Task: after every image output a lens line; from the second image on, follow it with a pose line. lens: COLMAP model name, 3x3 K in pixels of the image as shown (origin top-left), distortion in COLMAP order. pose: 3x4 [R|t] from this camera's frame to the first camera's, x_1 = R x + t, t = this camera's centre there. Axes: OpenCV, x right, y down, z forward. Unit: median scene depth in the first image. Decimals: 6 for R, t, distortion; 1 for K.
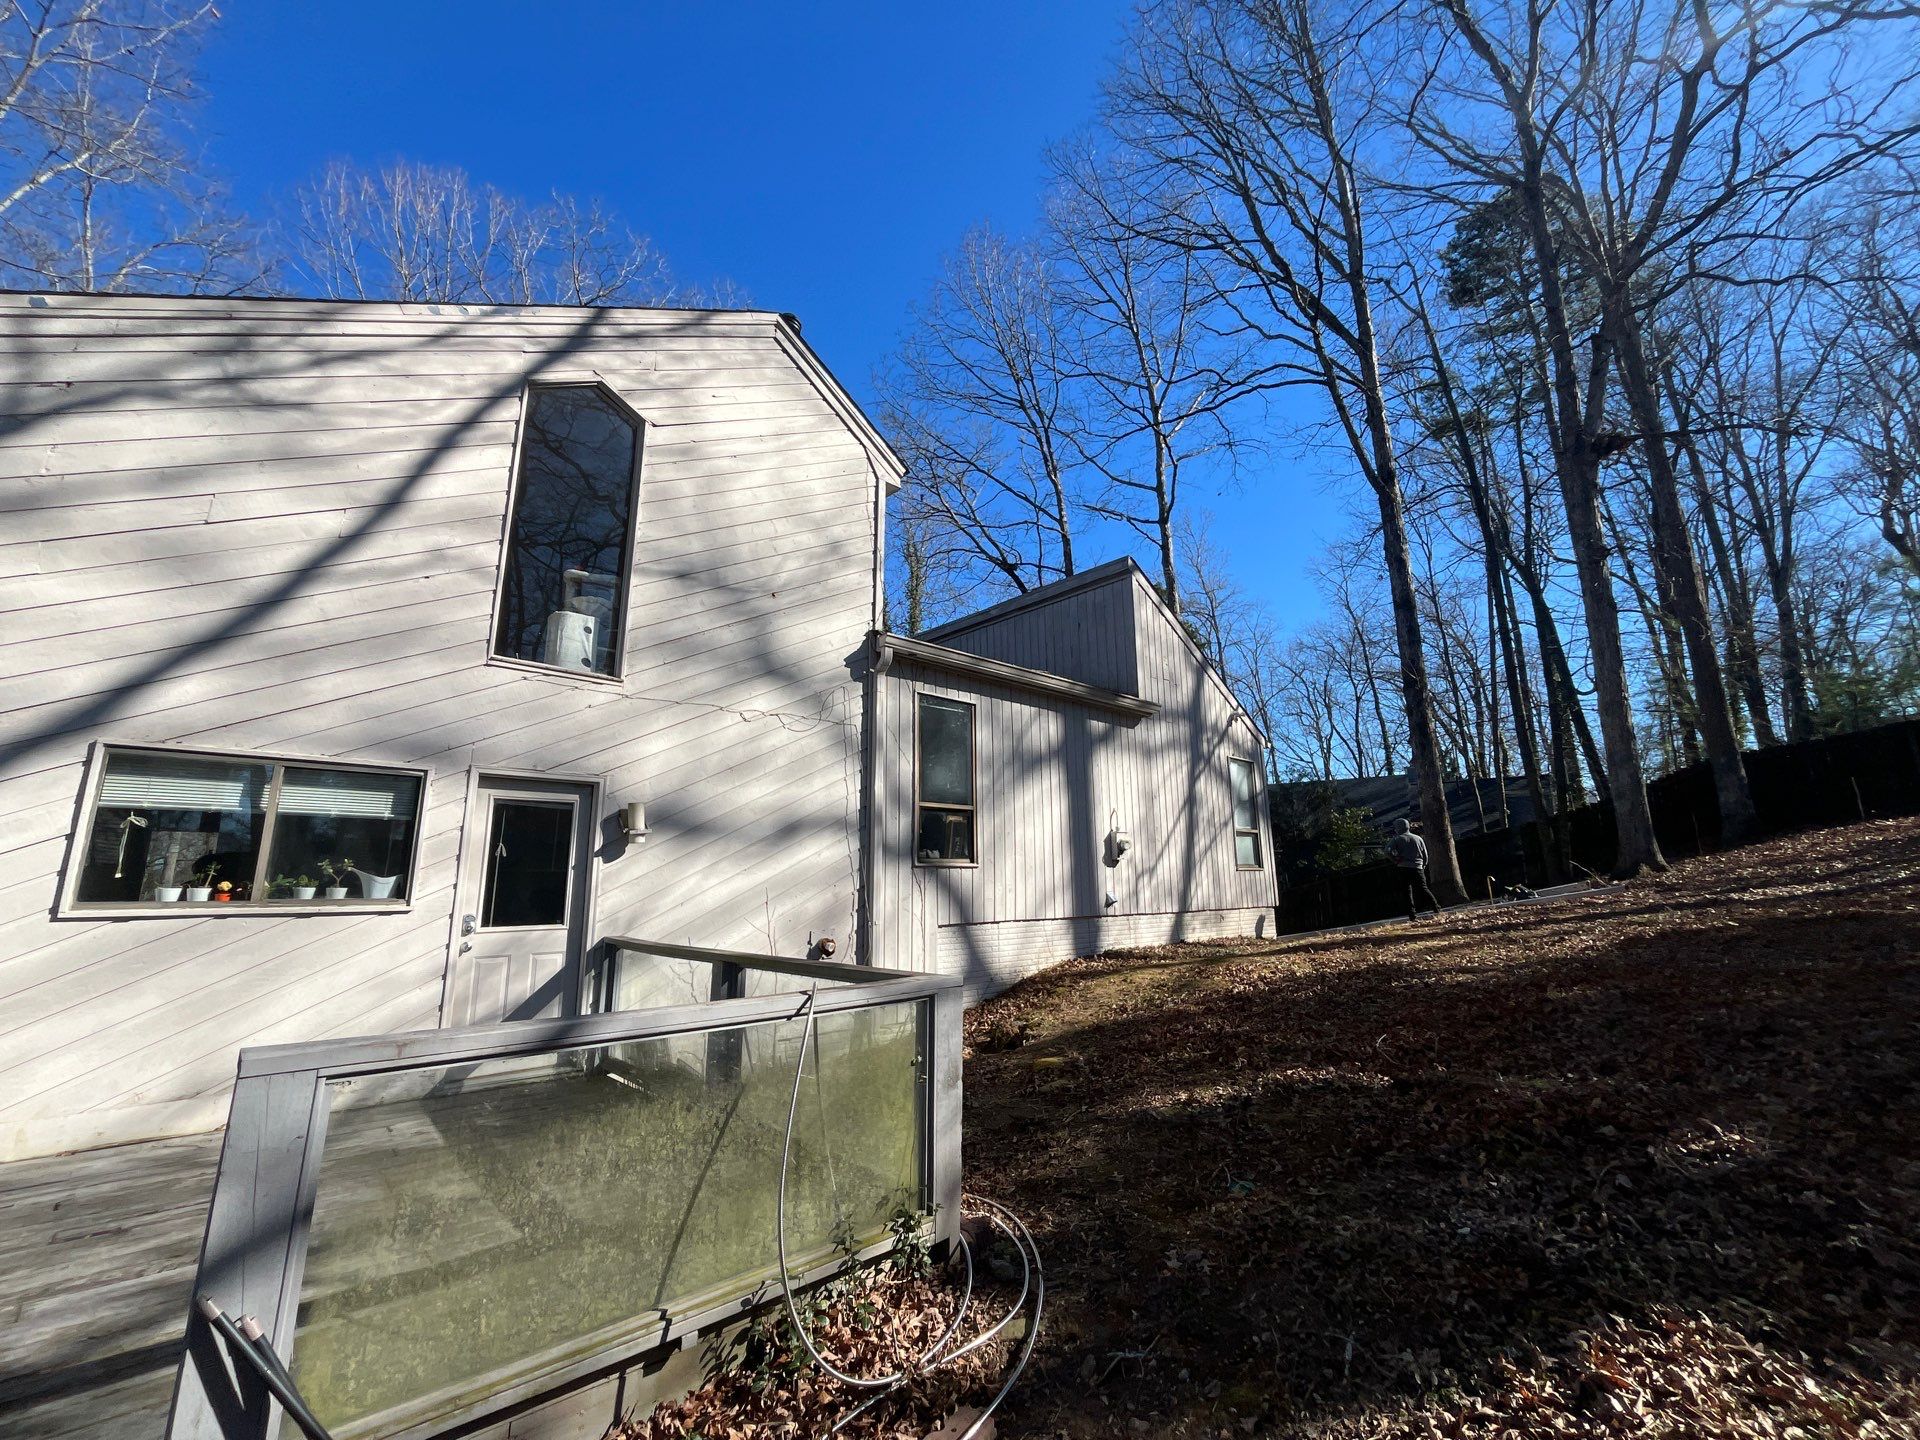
lens RADIAL K [[777.6, 0, 960.0], [0, 777.6, 720.0], [0, 0, 1]] dist [0.000346, -0.000134]
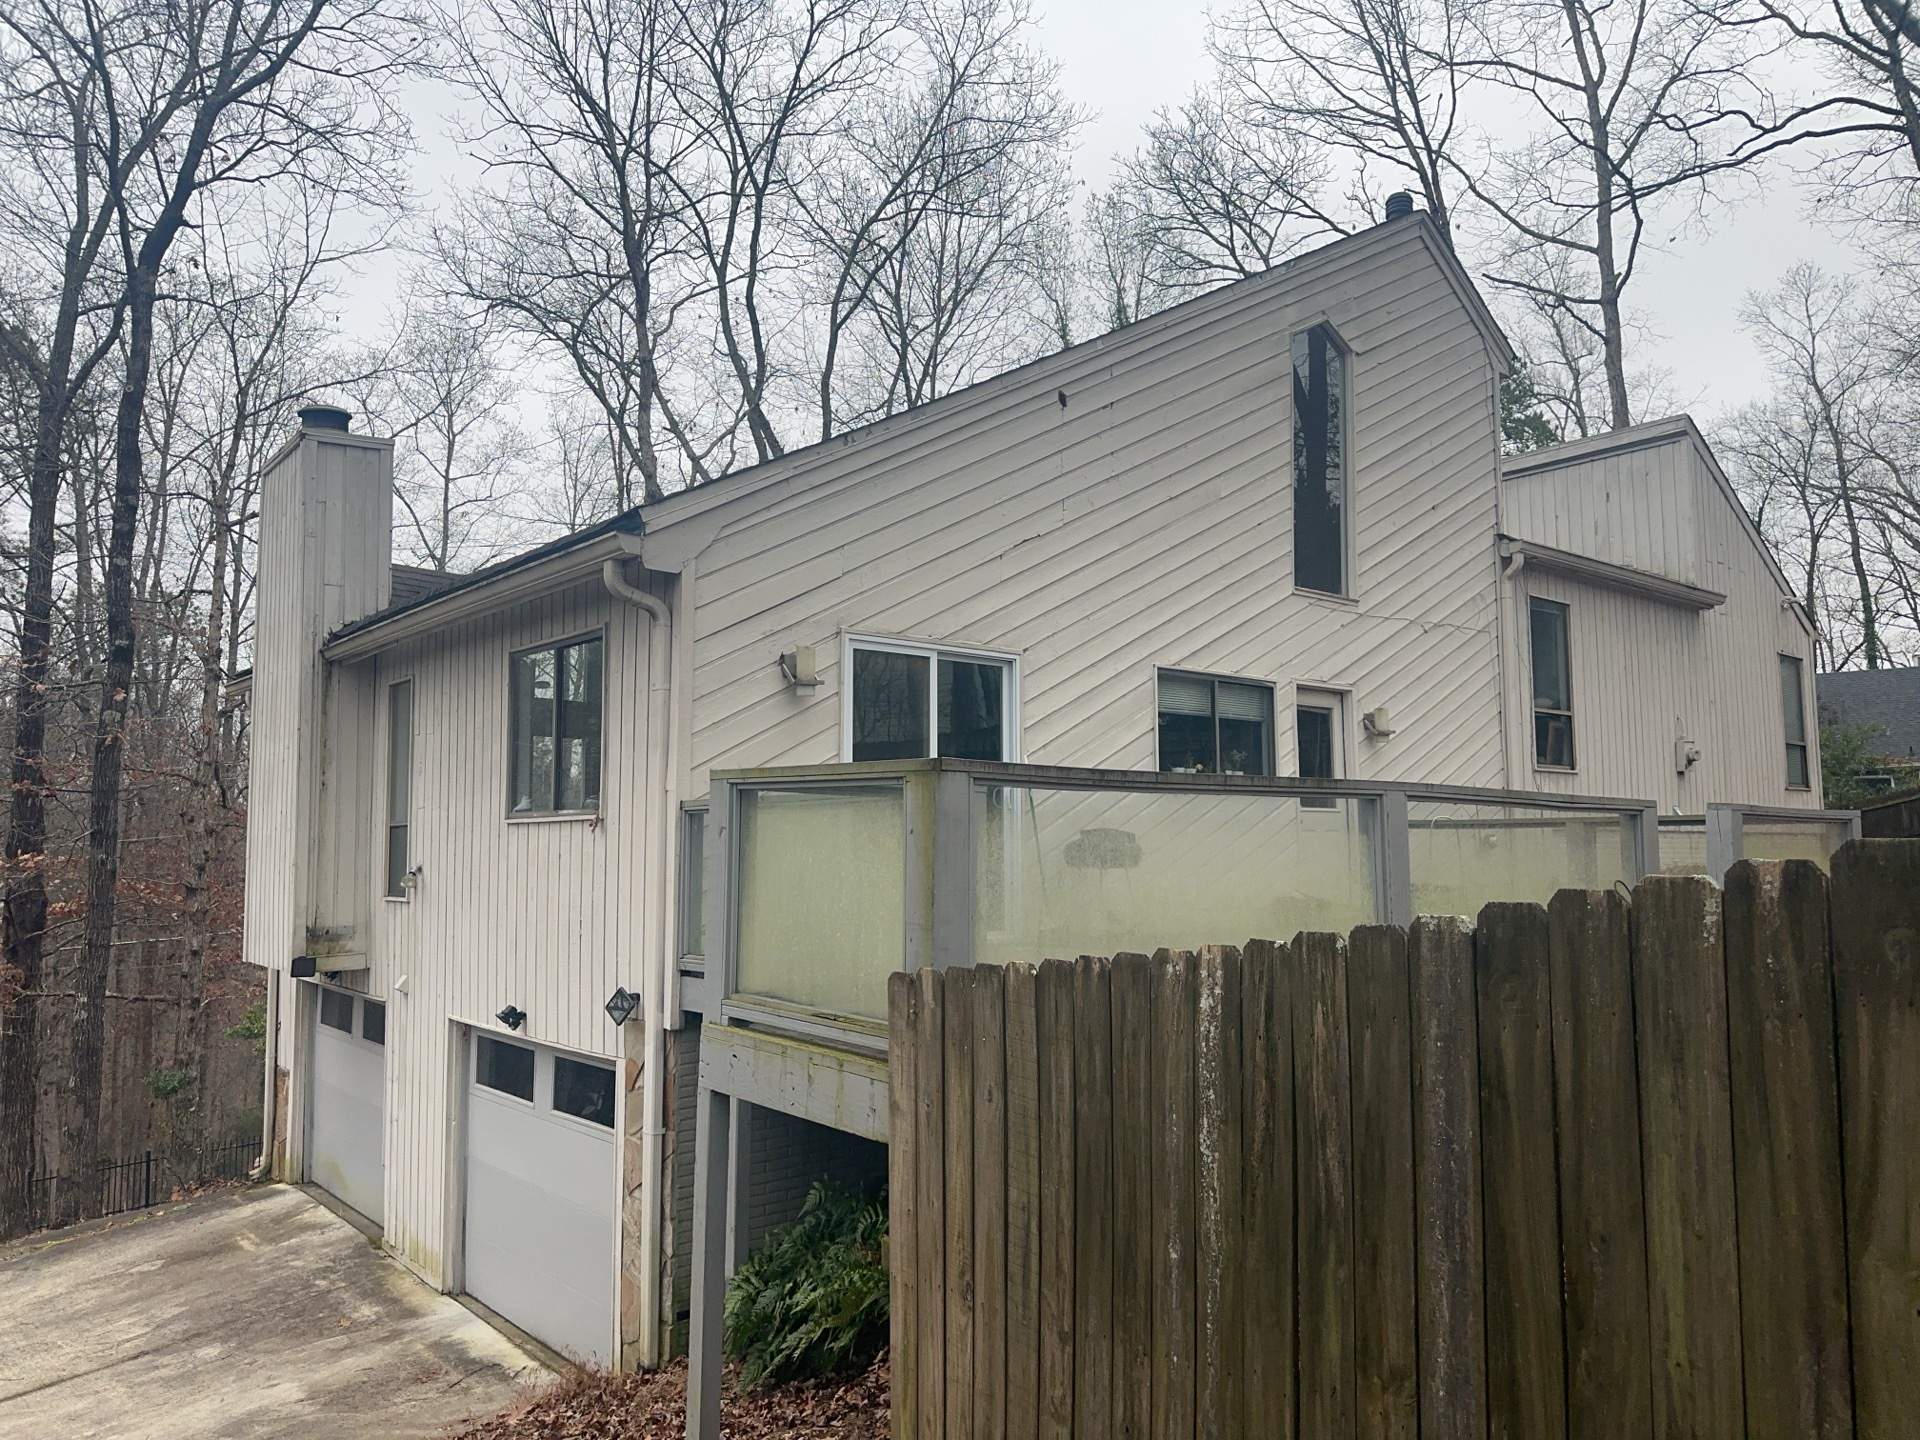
lens RADIAL K [[1335.0, 0, 962.3], [0, 1335.0, 728.5], [0, 0, 1]] dist [0.080811, -0.076922]
pose [[0.998385, 0.000010, -0.056806, -0.237349], [0.006791, 0.992808, 0.119525, -0.027224], [0.056399, -0.119718, 0.991205, -0.263204]]
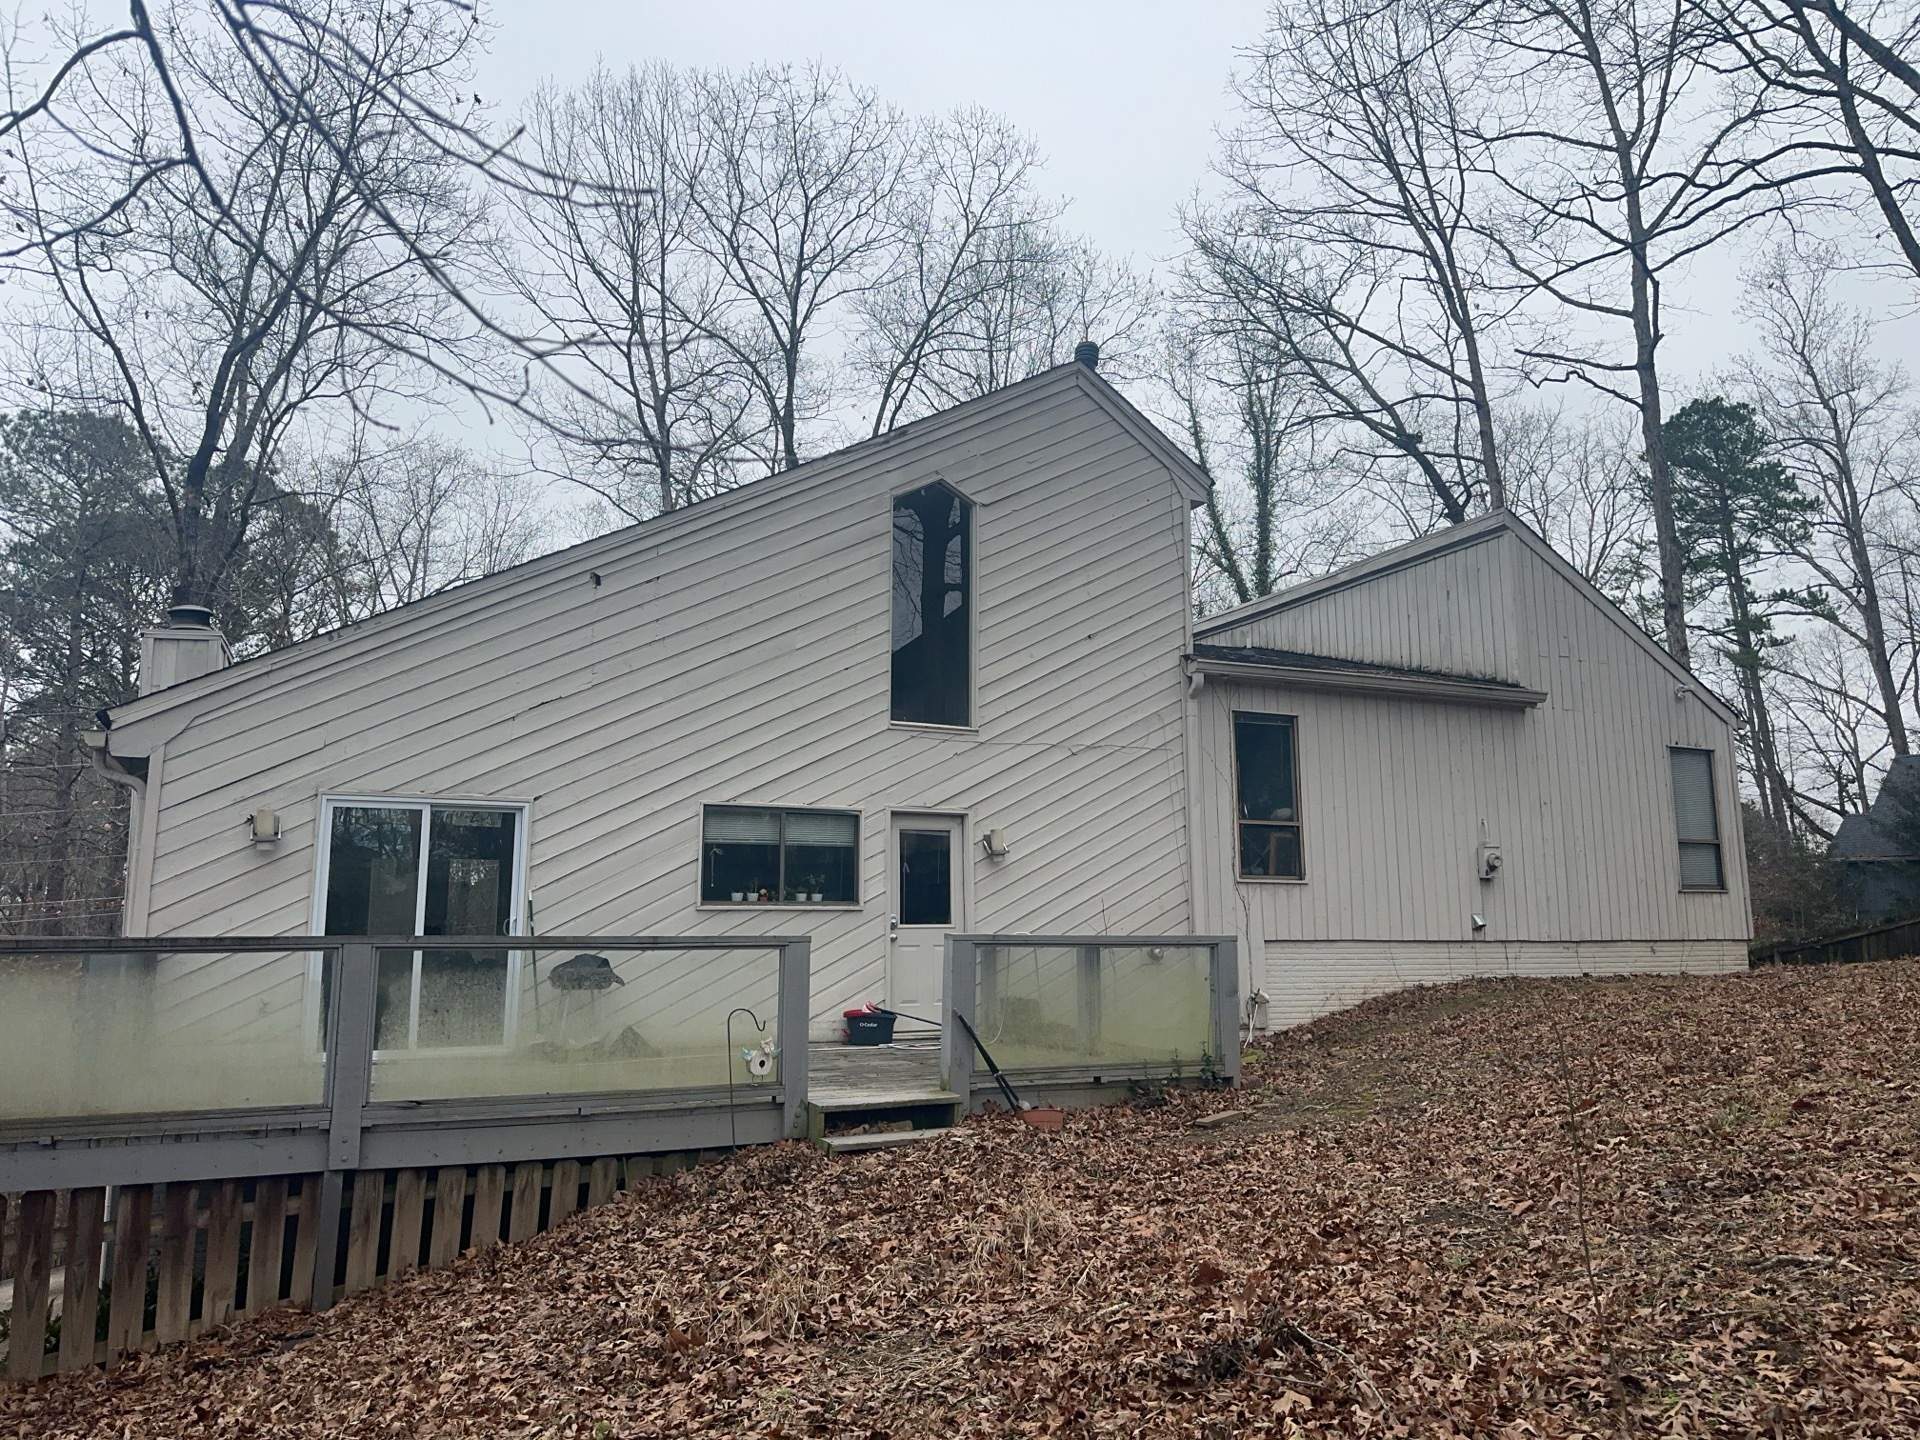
lens RADIAL K [[1335.0, 0, 962.3], [0, 1335.0, 728.5], [0, 0, 1]] dist [0.080811, -0.076922]
pose [[0.953166, -0.041582, -0.299575, 0.045758], [0.058555, 0.997134, 0.047900, -0.040534], [0.296724, -0.063199, 0.952870, -0.264014]]
